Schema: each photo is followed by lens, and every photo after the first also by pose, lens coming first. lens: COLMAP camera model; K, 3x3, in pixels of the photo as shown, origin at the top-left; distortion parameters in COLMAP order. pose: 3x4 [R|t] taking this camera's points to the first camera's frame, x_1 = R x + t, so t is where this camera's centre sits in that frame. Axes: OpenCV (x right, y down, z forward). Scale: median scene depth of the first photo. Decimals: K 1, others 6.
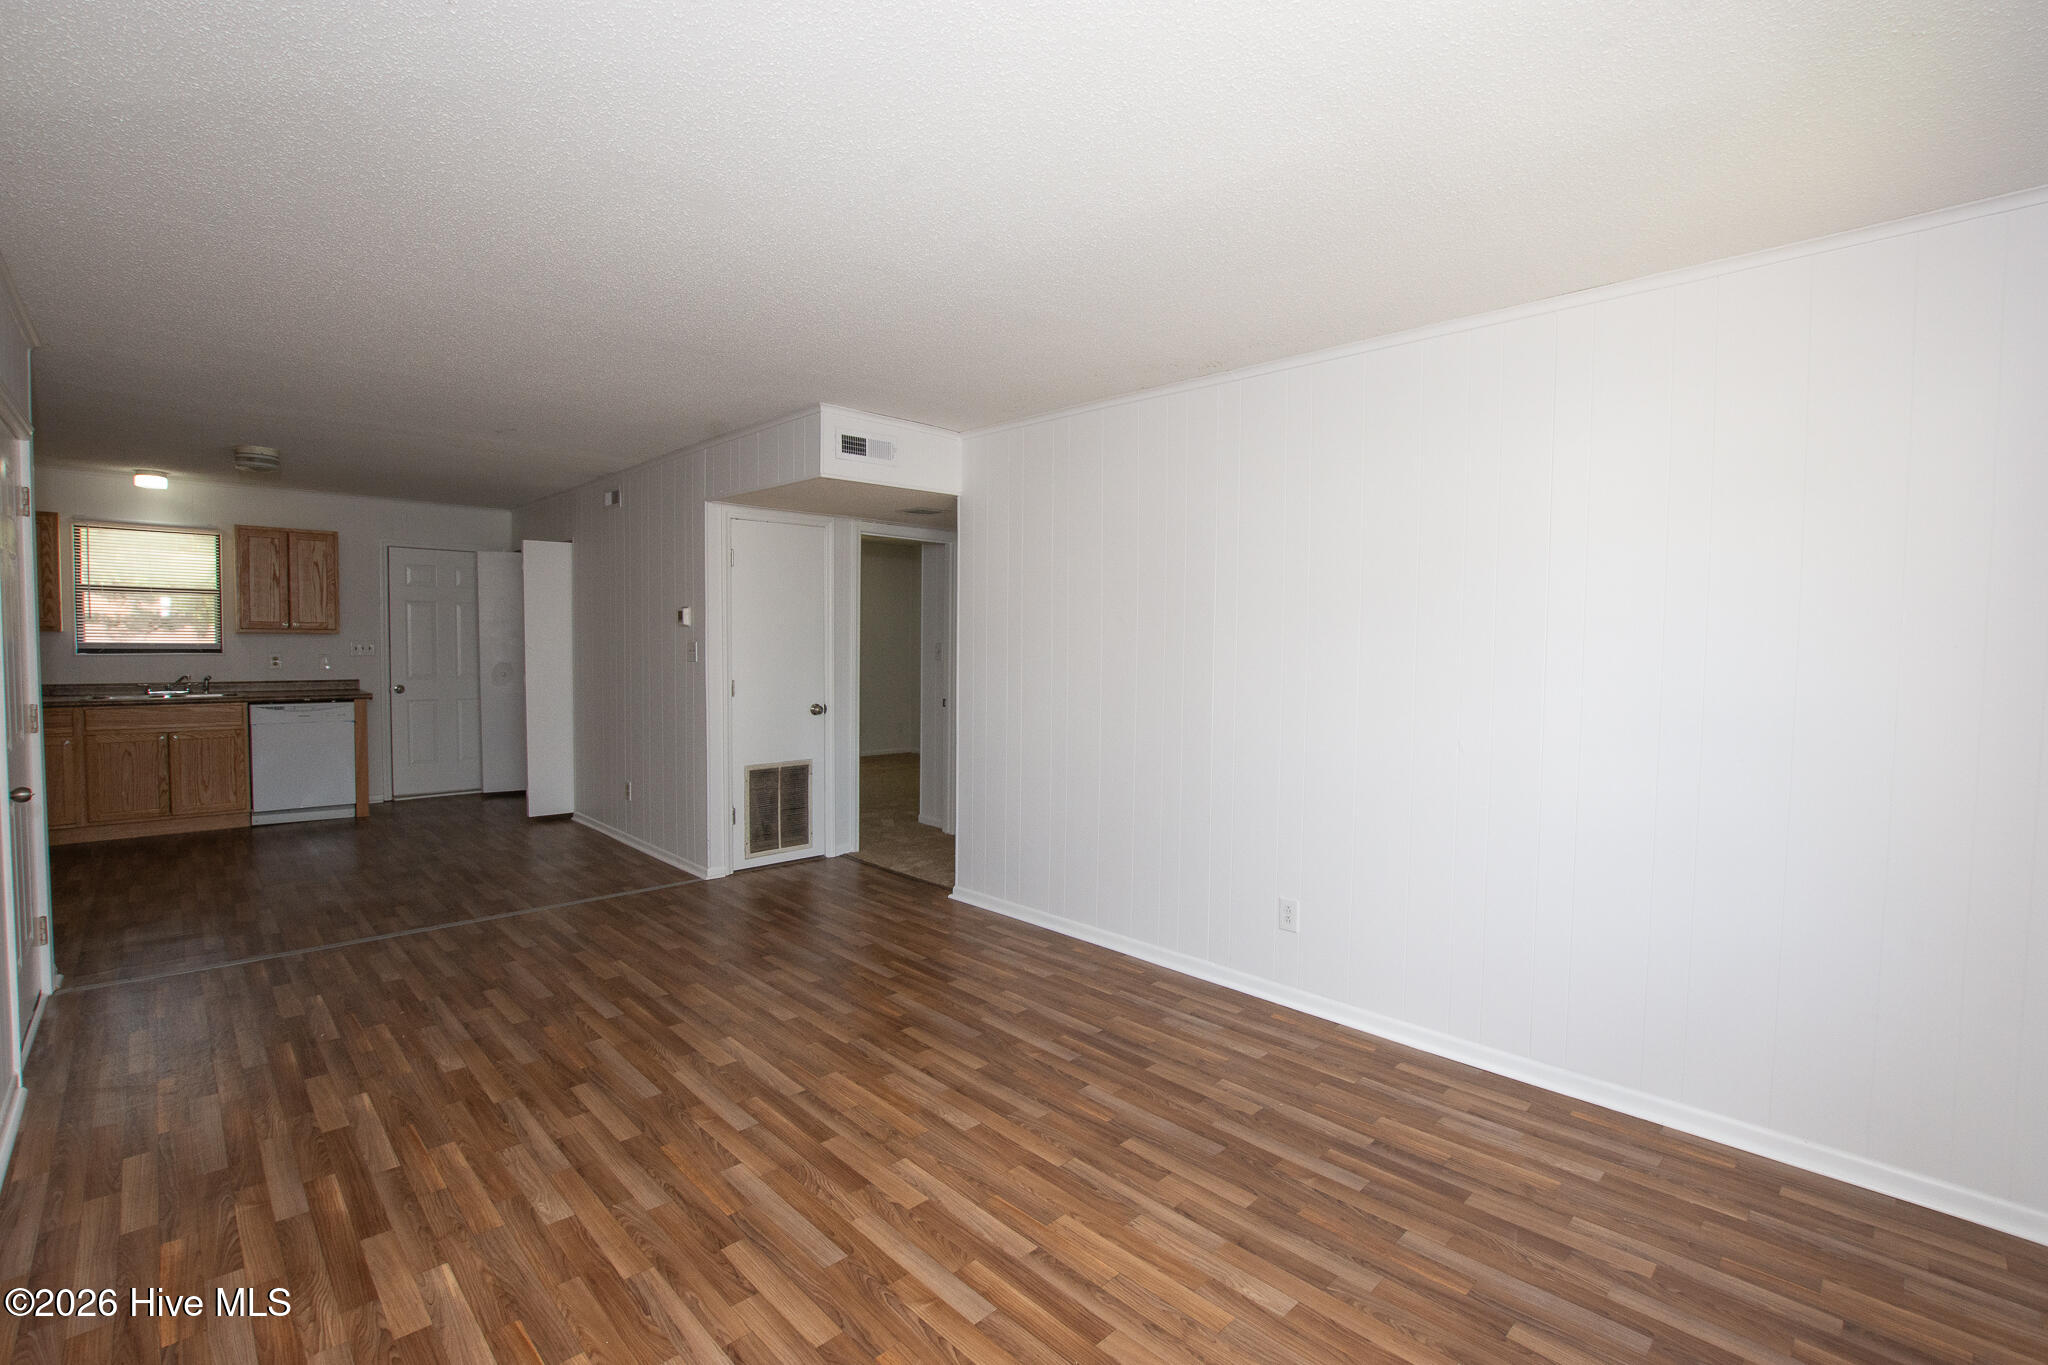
lens RADIAL K [[909.5, 0, 1024.0], [0, 909.5, 682.5], [0, 0, 1]] dist [-0.025462, 0.000466]
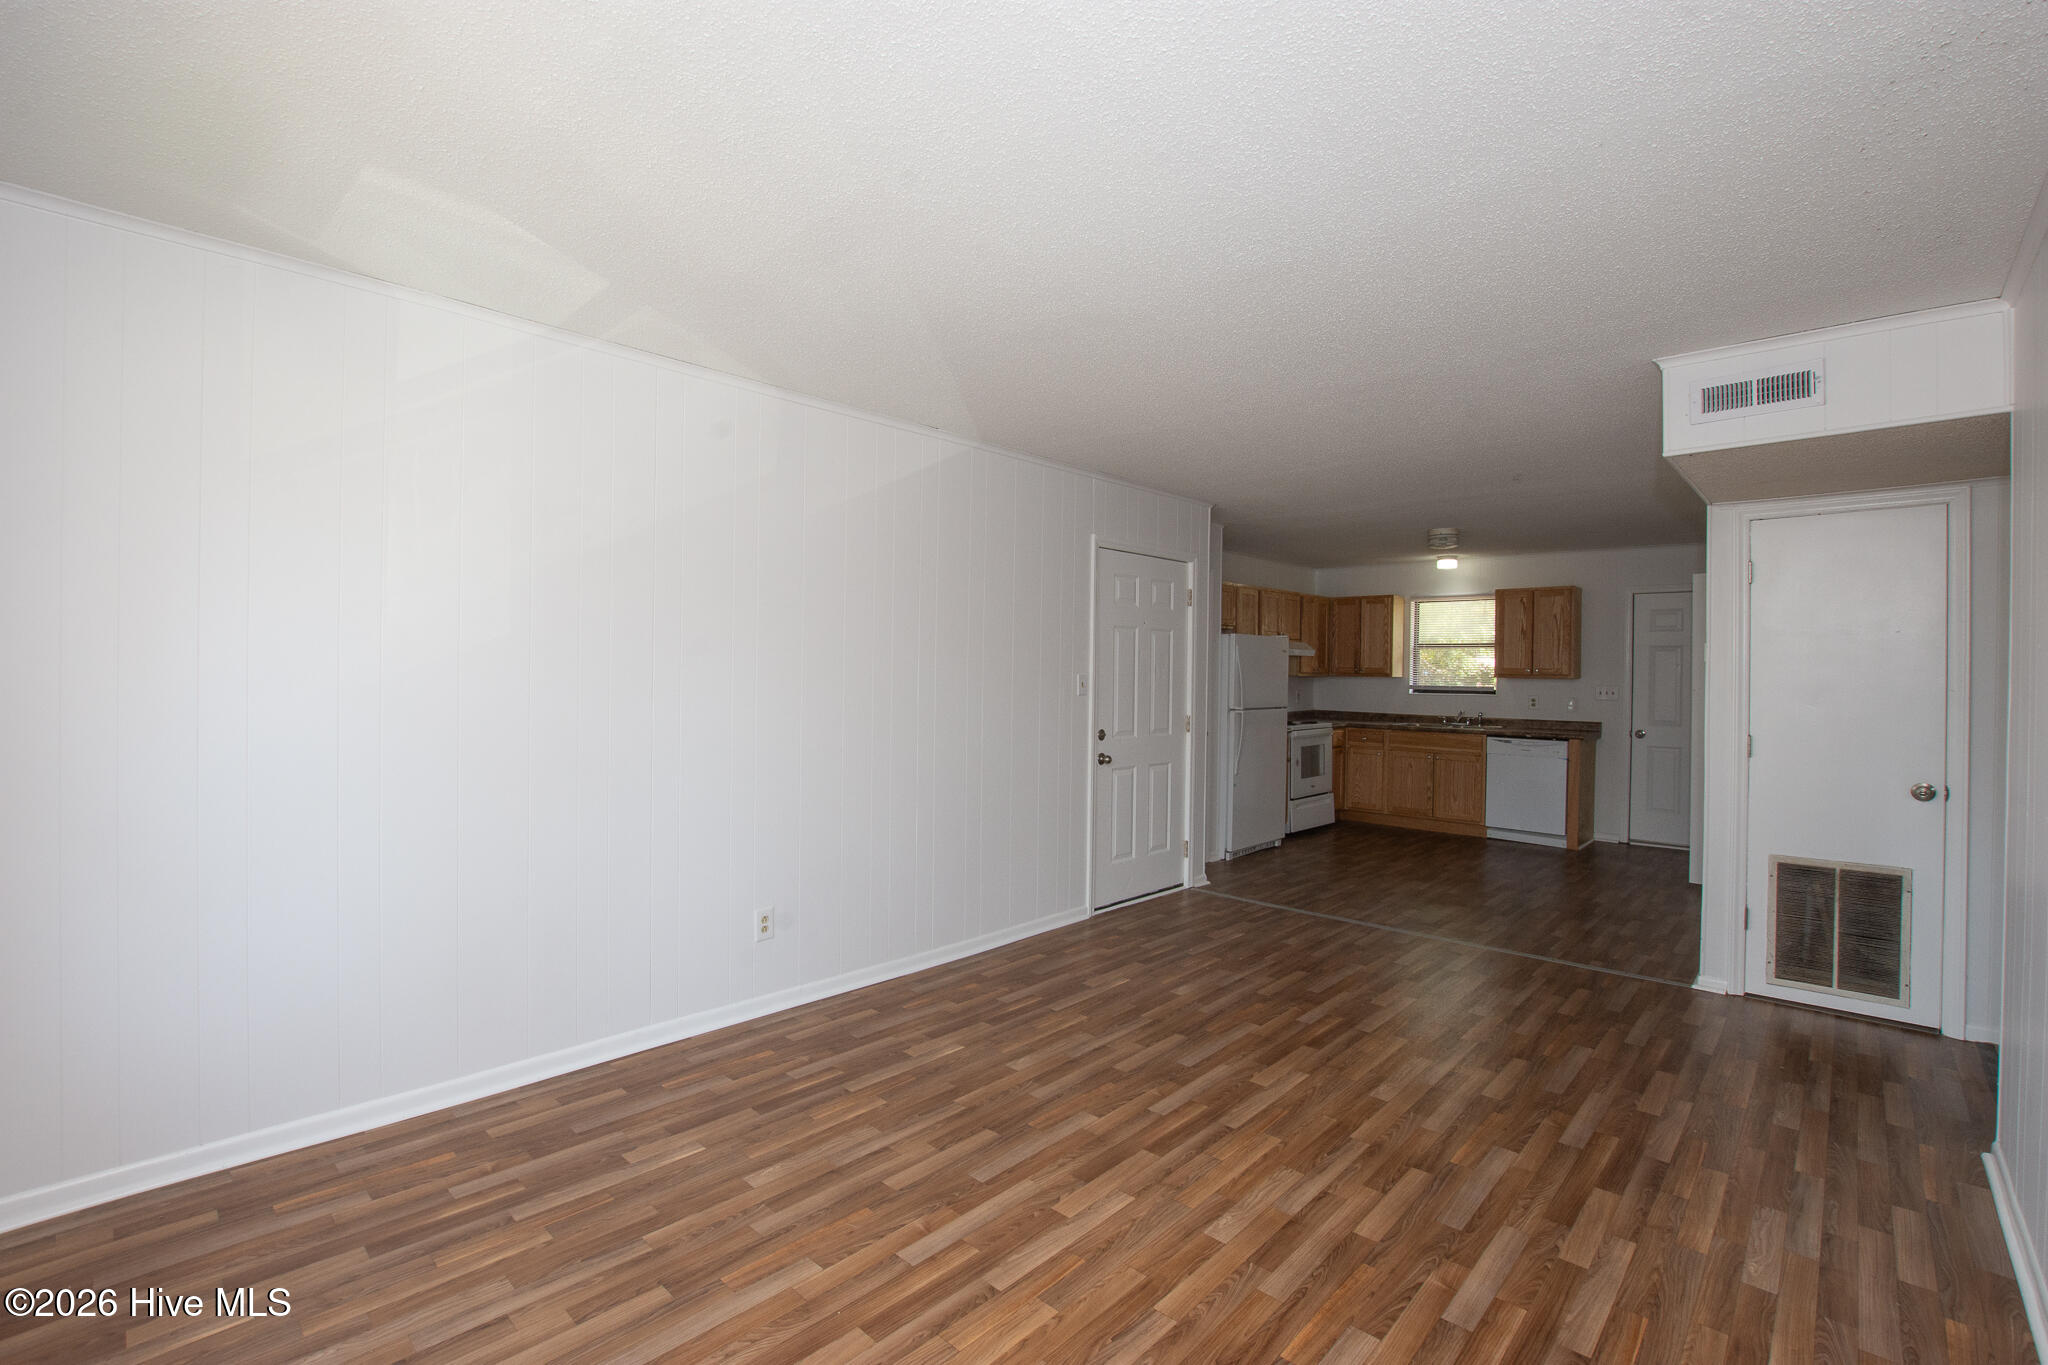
lens RADIAL K [[909.5, 0, 1024.0], [0, 909.5, 682.5], [0, 0, 1]] dist [-0.025462, 0.000466]
pose [[0.042628, -0.003895, -0.999083, 0.415143], [-0.057402, 0.998331, -0.006341, -0.006302], [0.997441, 0.057620, 0.042333, 0.403223]]
